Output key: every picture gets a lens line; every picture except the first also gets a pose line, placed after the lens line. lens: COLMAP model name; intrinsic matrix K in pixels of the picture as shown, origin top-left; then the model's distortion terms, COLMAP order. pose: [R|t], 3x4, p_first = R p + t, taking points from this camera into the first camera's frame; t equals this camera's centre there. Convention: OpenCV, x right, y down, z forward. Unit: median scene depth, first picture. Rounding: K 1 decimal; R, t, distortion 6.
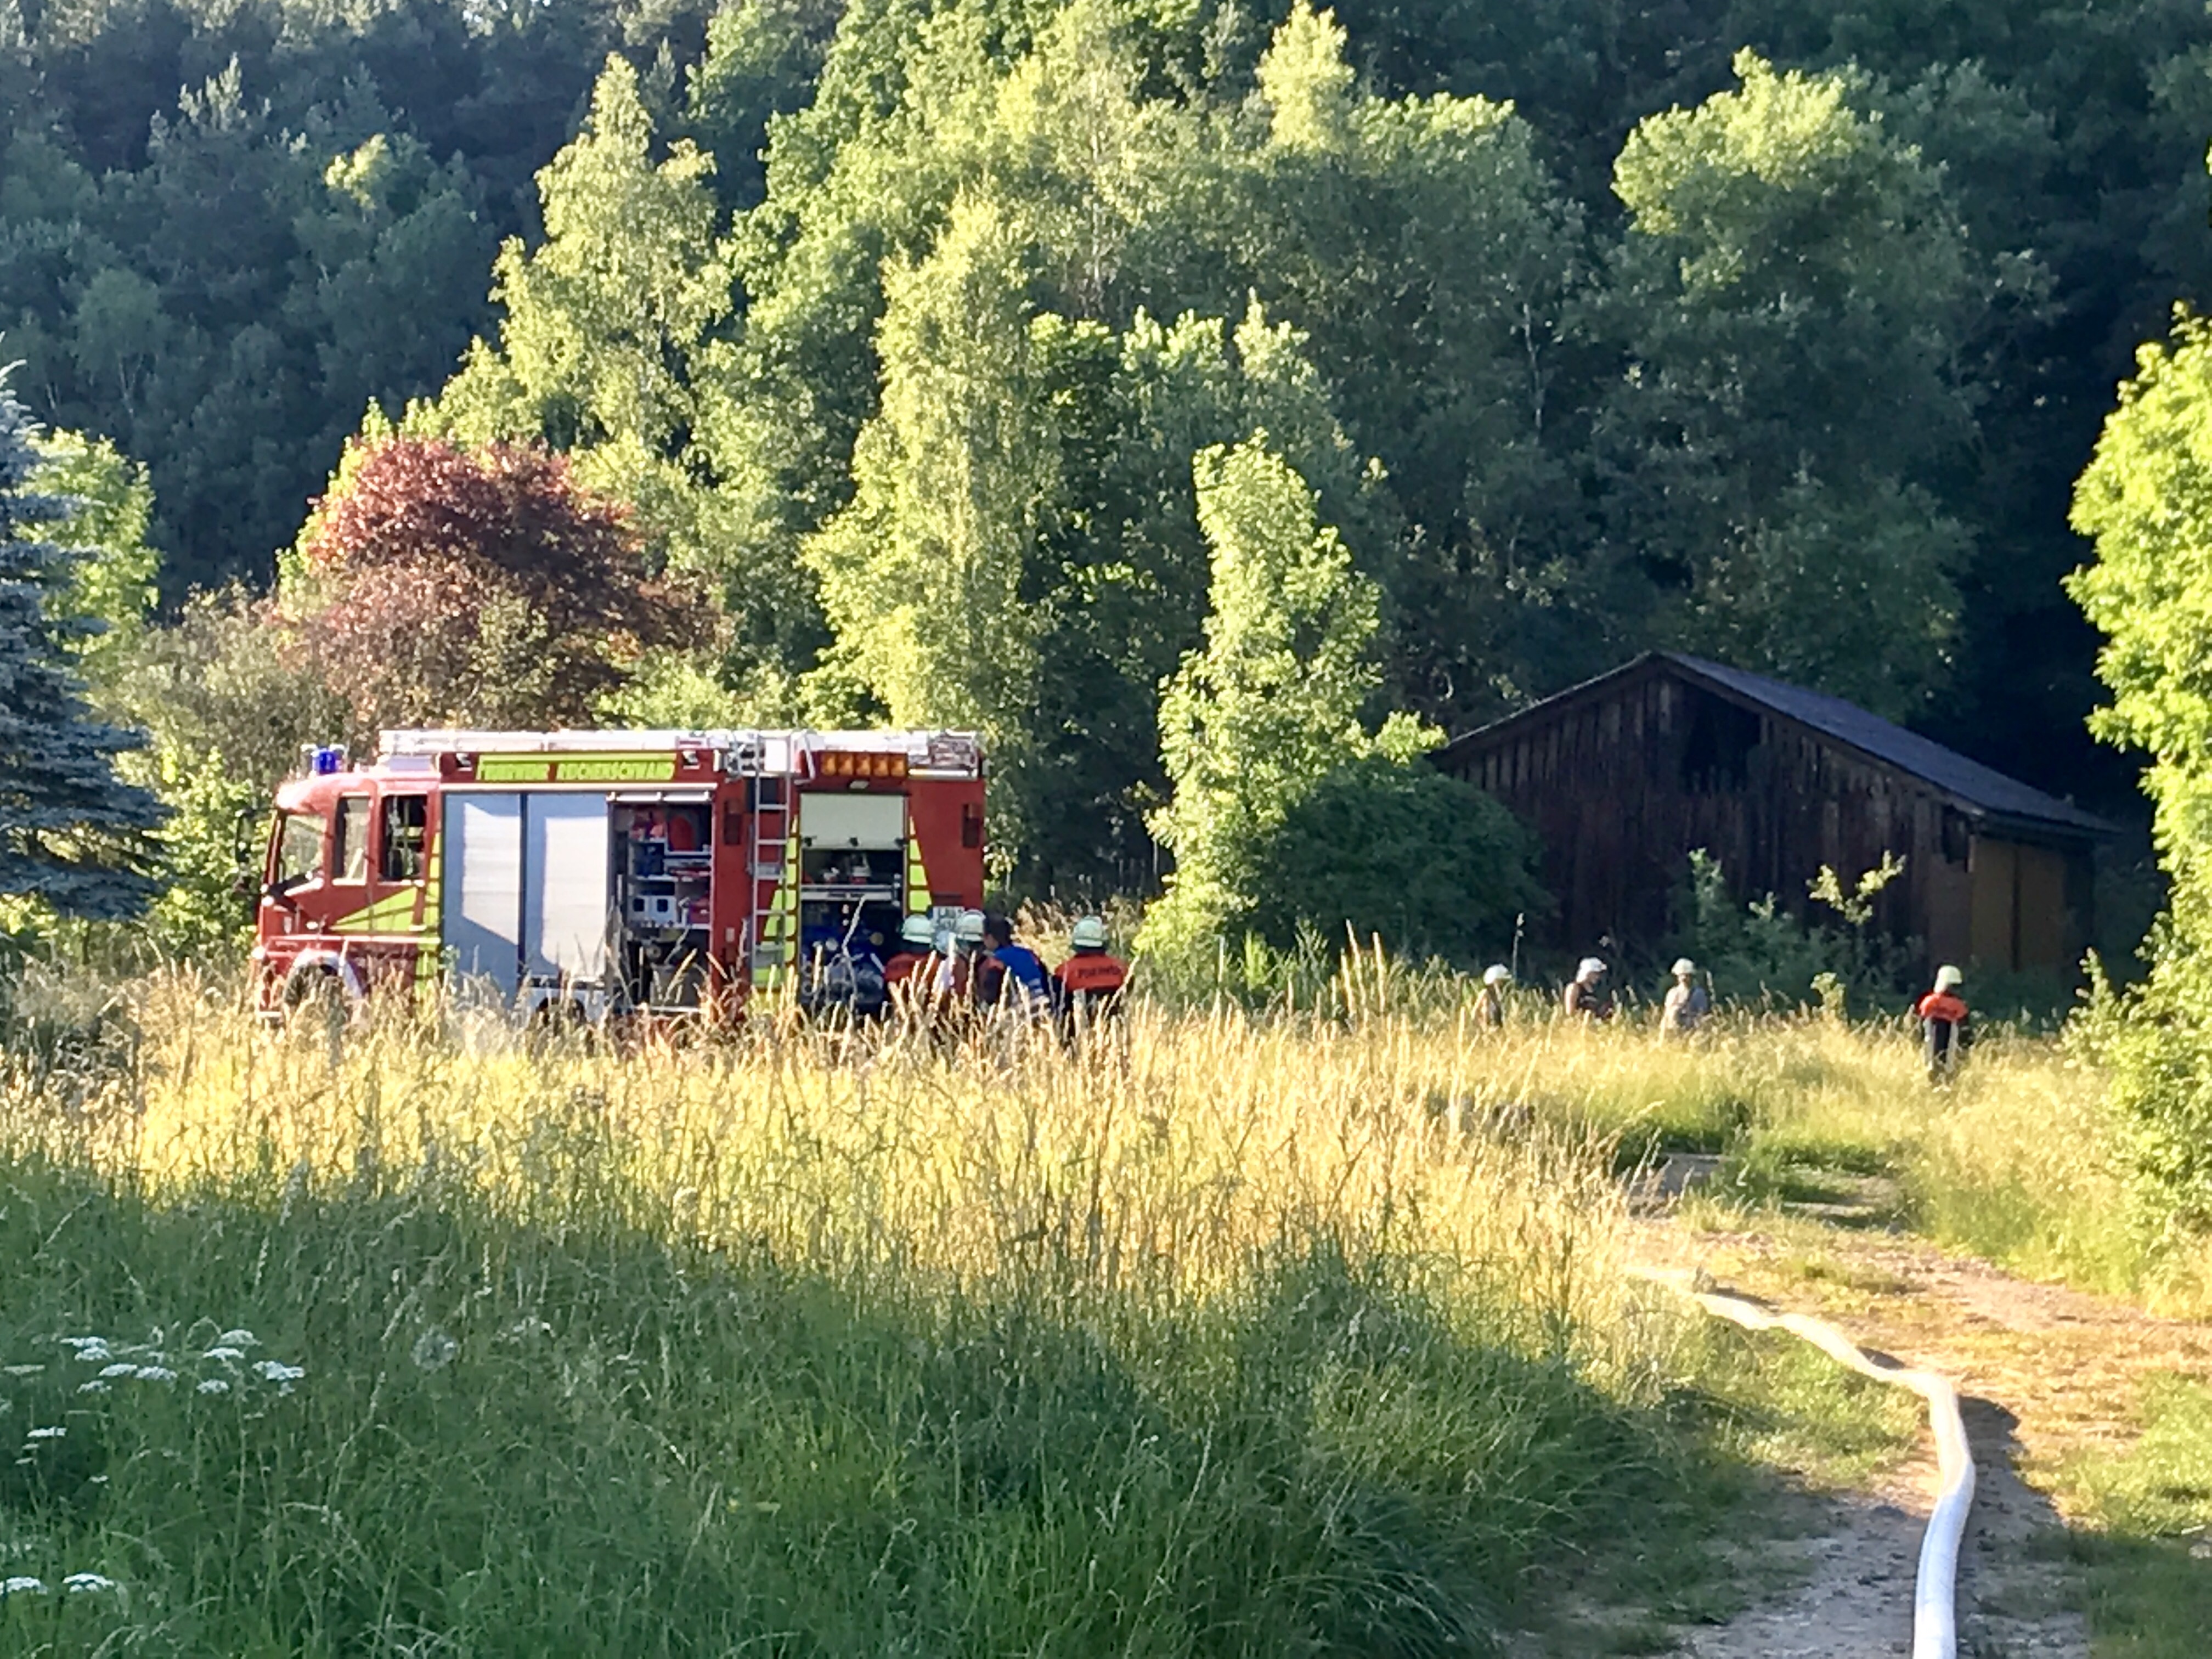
lens RADIAL K [[5858.5, 0, 1094.0], [0, 5858.5, 764.3], [0, 0, 1]] dist [0.247382, 0.000000]
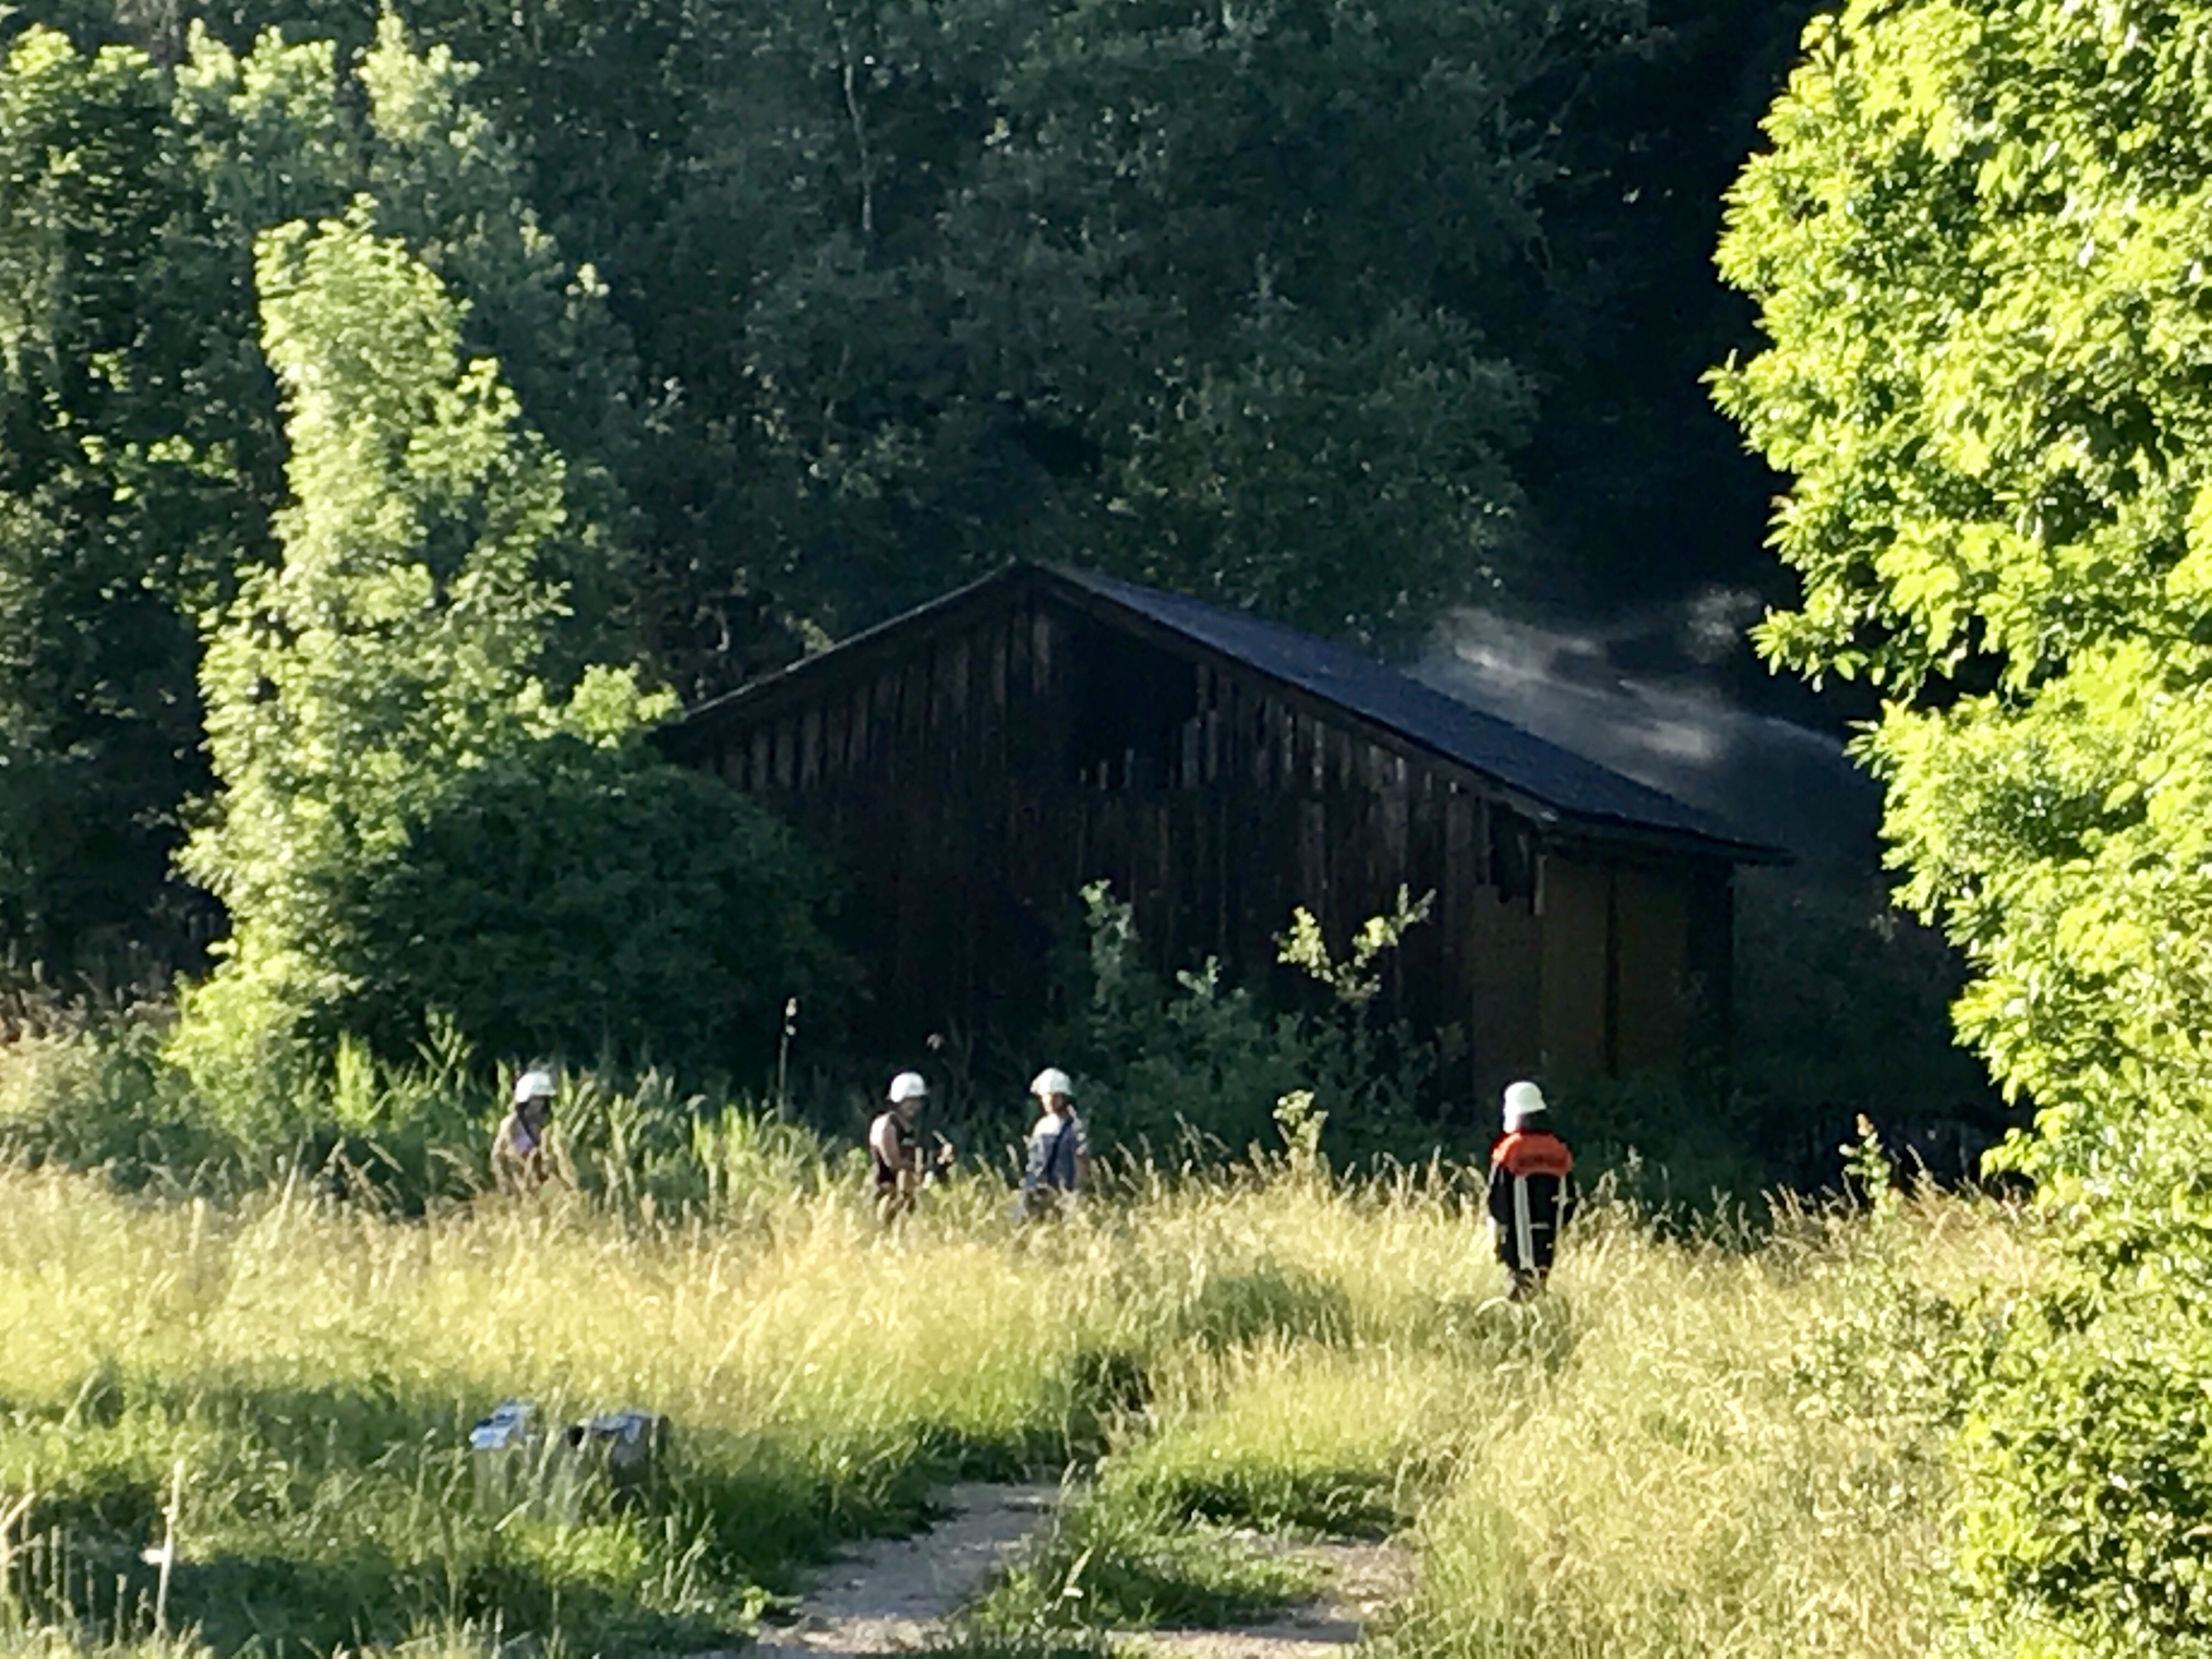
lens RADIAL K [[8005.3, 0, 1121.2], [0, 8005.3, 758.9], [0, 0, 1]] dist [0.109627, 0.000000]
pose [[0.995253, -0.012859, 0.096472, 0.025551], [0.013083, 0.999913, -0.001698, 0.002915], [-0.096442, 0.002952, 0.995334, 0.176202]]
